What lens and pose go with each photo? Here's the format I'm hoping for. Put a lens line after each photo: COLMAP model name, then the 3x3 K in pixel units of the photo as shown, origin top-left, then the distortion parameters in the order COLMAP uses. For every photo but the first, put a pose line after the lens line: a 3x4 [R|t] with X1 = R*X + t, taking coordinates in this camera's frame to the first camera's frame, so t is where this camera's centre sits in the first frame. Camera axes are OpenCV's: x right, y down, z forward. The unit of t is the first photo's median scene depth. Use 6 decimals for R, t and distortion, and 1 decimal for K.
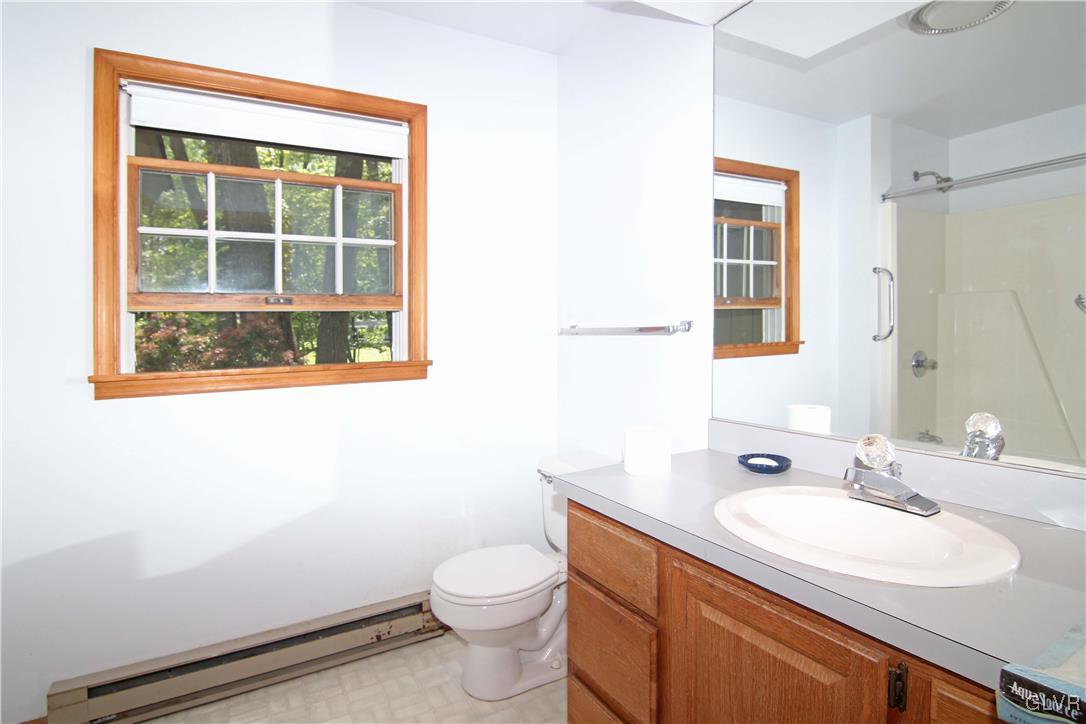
lens RADIAL K [[565.8, 0, 542.2], [0, 565.8, 329.7], [0, 0, 1]] dist [-0.021930, -0.001220]
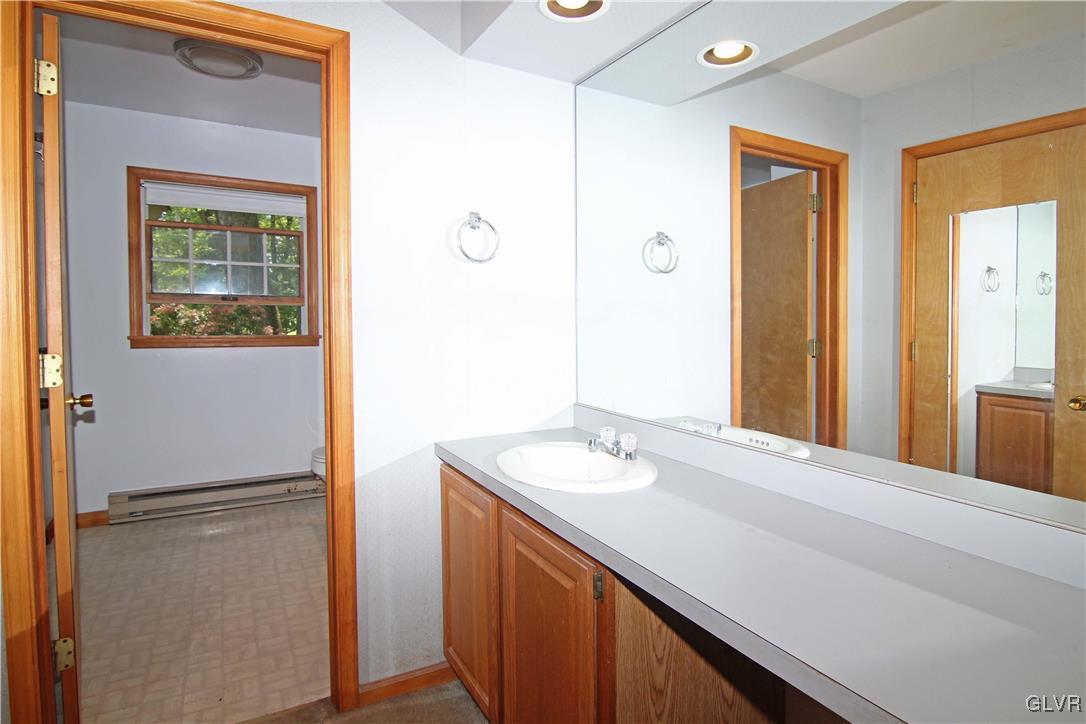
lens RADIAL K [[569.0, 0, 543.0], [0, 569.0, 362.0], [0, 0, 1]] dist [-0.004089, -0.013896]
pose [[0.999271, 0.038042, -0.003280, 0.499364], [-0.037634, 0.995781, 0.083692, -0.036242], [0.006450, -0.083508, 0.996486, -0.746903]]
